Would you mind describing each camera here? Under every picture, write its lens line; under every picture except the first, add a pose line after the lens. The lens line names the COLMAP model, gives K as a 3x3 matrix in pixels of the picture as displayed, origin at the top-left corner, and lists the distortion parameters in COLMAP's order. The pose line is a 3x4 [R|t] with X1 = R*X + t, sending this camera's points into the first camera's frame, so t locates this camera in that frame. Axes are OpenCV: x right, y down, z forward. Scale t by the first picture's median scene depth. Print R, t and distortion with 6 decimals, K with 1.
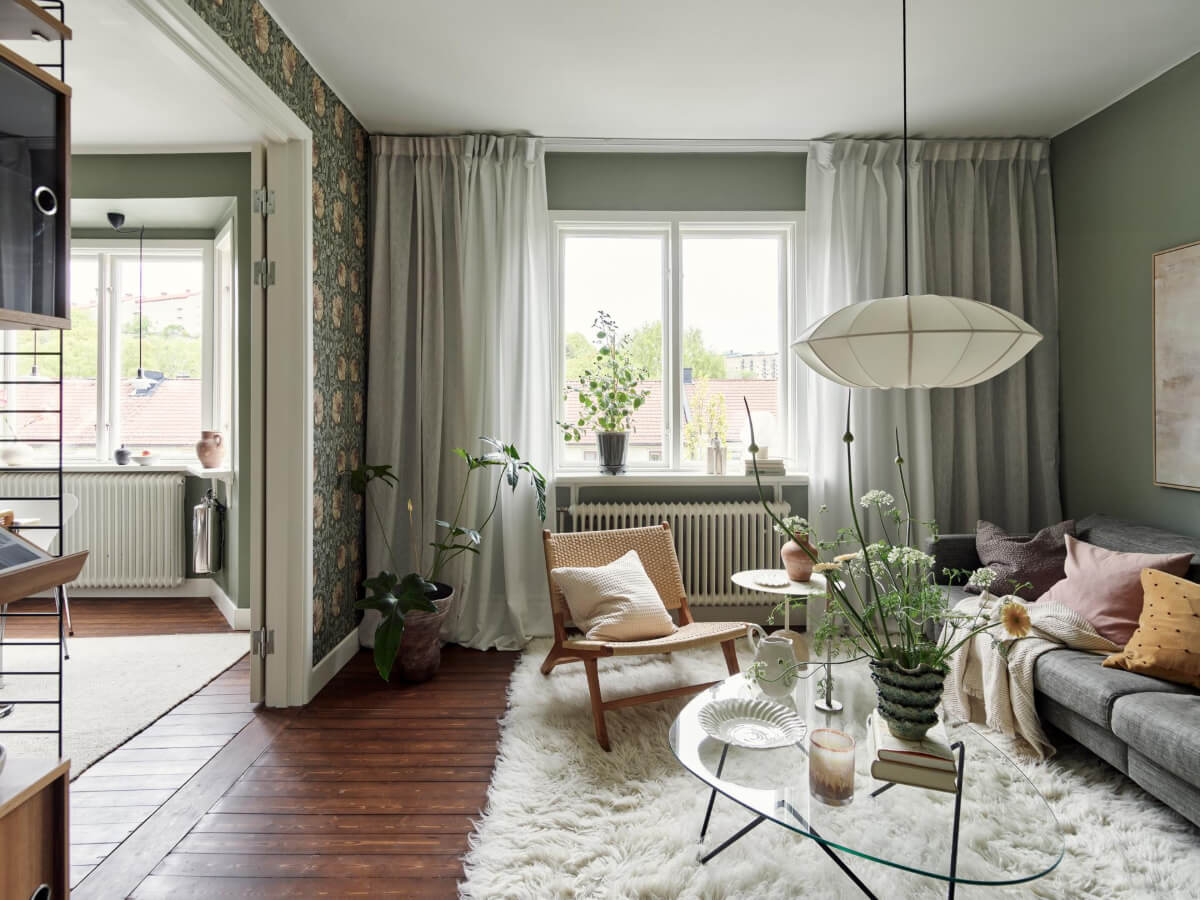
lens RADIAL K [[658.0, 0, 595.2], [0, 658.0, 403.0], [0, 0, 1]] dist [-0.002160, 0.000465]
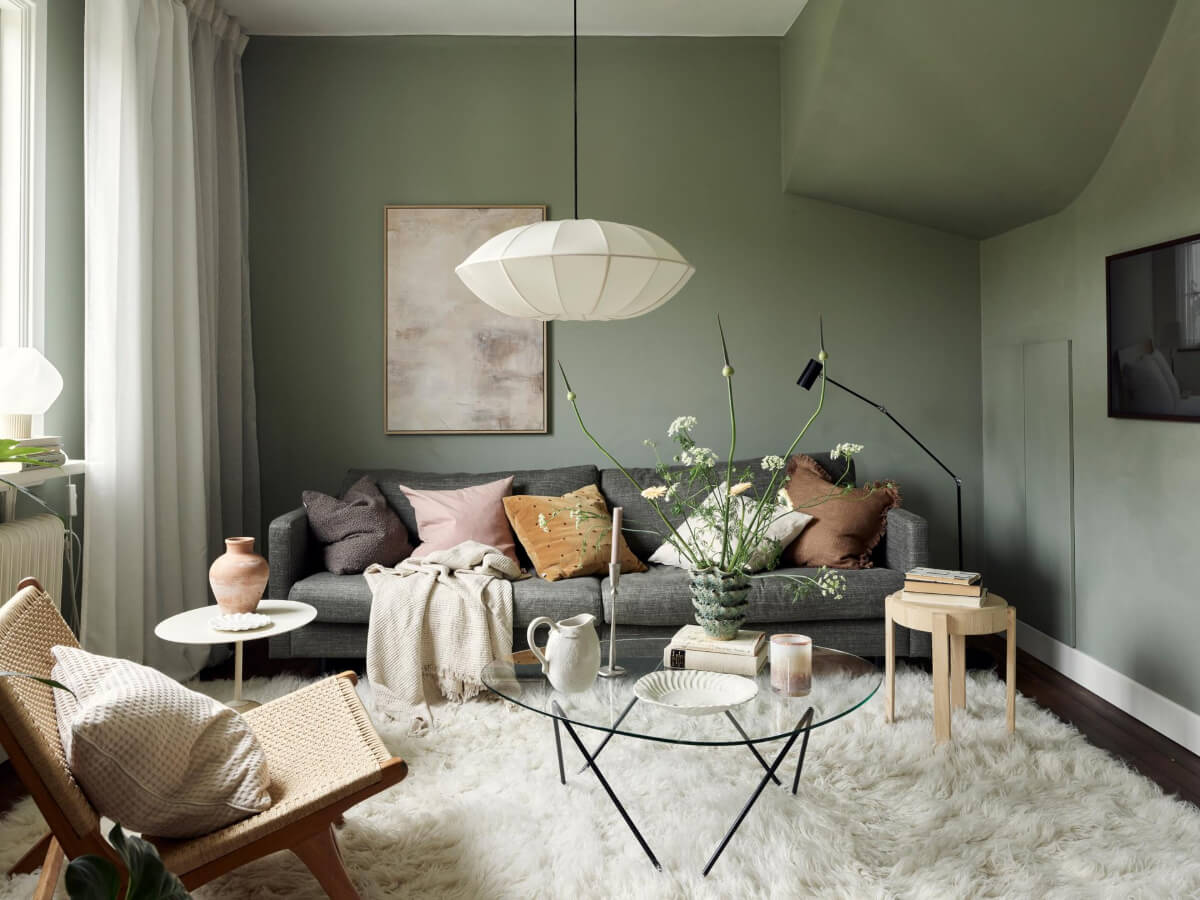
lens RADIAL K [[904.1, 0, 599.4], [0, 904.1, 393.9], [0, 0, 1]] dist [0.006603, 0.001664]
pose [[-0.007791, -0.005635, 0.999954, -0.531918], [-0.002911, 0.999980, 0.005612, 0.052756], [-0.999965, -0.002867, -0.007808, 0.657037]]
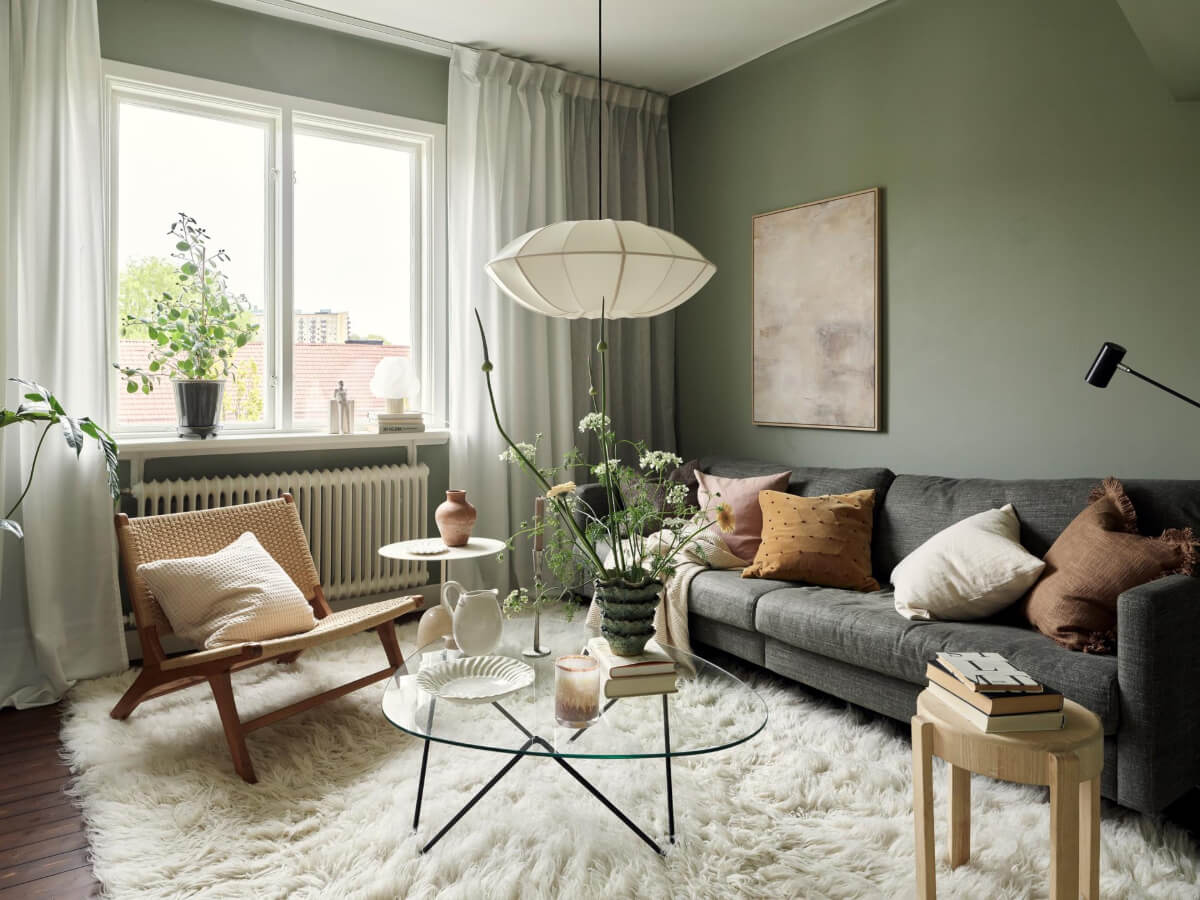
lens RADIAL K [[827.9, 0, 600.6], [0, 827.9, 378.4], [0, 0, 1]] dist [-0.005408, 0.000223]
pose [[0.824694, 0.003721, 0.565567, -0.147997], [-0.003939, 0.999992, -0.000835, 0.047792], [-0.565566, -0.001539, 0.824702, -0.008460]]
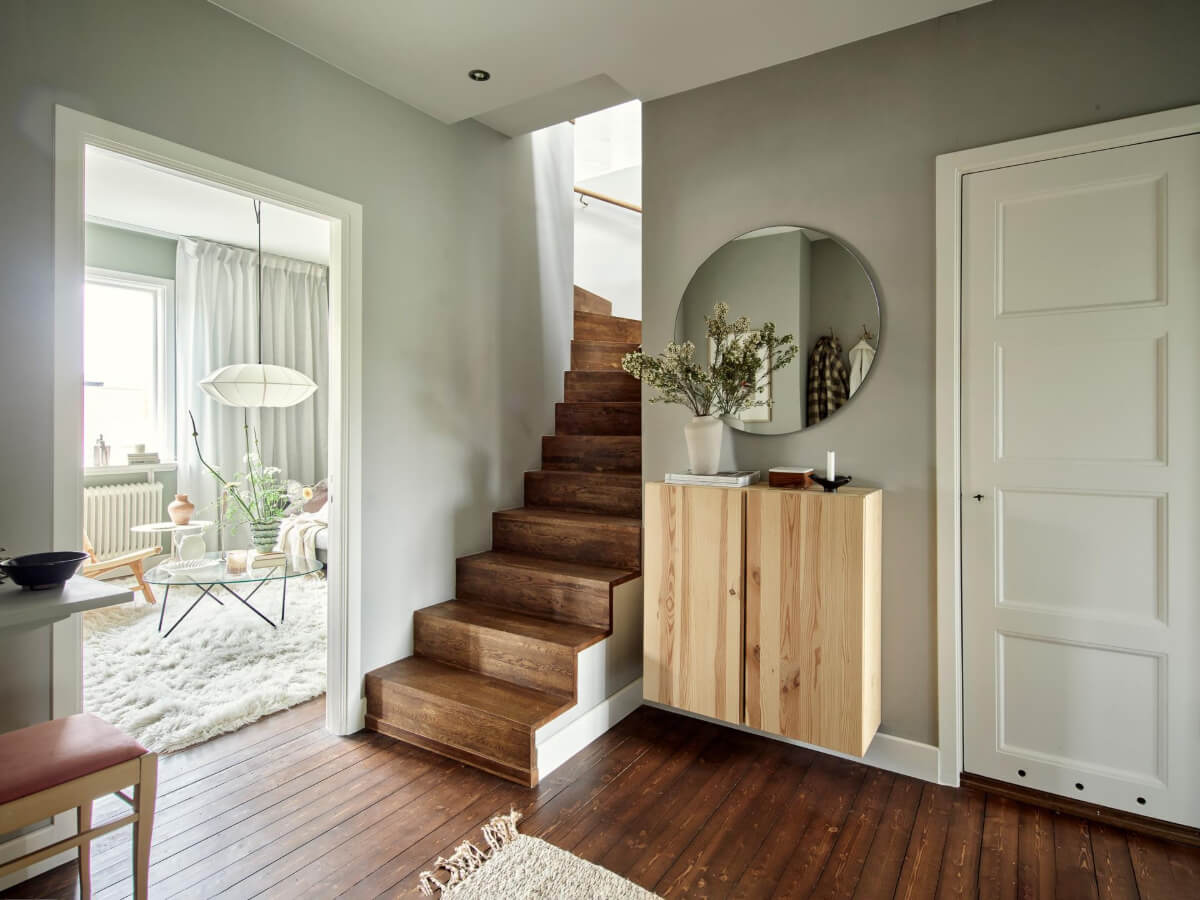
lens RADIAL K [[664.8, 0, 605.8], [0, 664.8, 419.9], [0, 0, 1]] dist [0.011867, -0.000912]
pose [[0.548561, 0.002551, 0.836107, -0.468861], [-0.006653, 0.999977, 0.001314, 0.006958], [-0.836084, -0.006284, 0.548565, -0.729029]]
